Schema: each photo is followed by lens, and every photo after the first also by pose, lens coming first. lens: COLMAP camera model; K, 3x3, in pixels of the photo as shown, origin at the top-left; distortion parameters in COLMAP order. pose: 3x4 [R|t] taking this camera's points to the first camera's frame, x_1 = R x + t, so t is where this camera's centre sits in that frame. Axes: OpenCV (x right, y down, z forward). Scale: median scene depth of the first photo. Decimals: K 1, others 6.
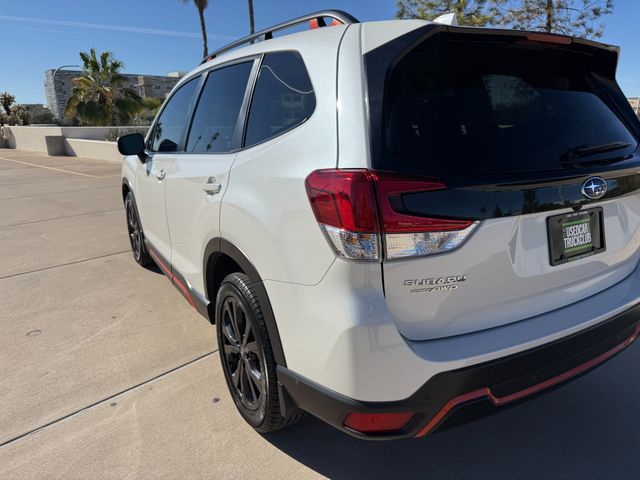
lens RADIAL K [[429.0, 0, 321.3], [0, 429.0, 240.0], [0, 0, 1]] dist [0.060187, 0.000161]
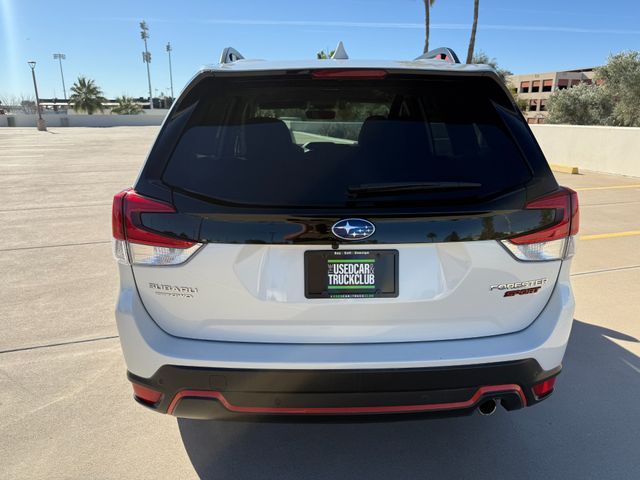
lens RADIAL K [[429.0, 0, 321.3], [0, 429.0, 240.0], [0, 0, 1]] dist [0.060187, 0.000161]
pose [[0.884886, 0.143738, -0.443075, 0.968655], [-0.138343, 0.989376, 0.044672, -0.124656], [0.444789, 0.021767, 0.895371, 0.099750]]
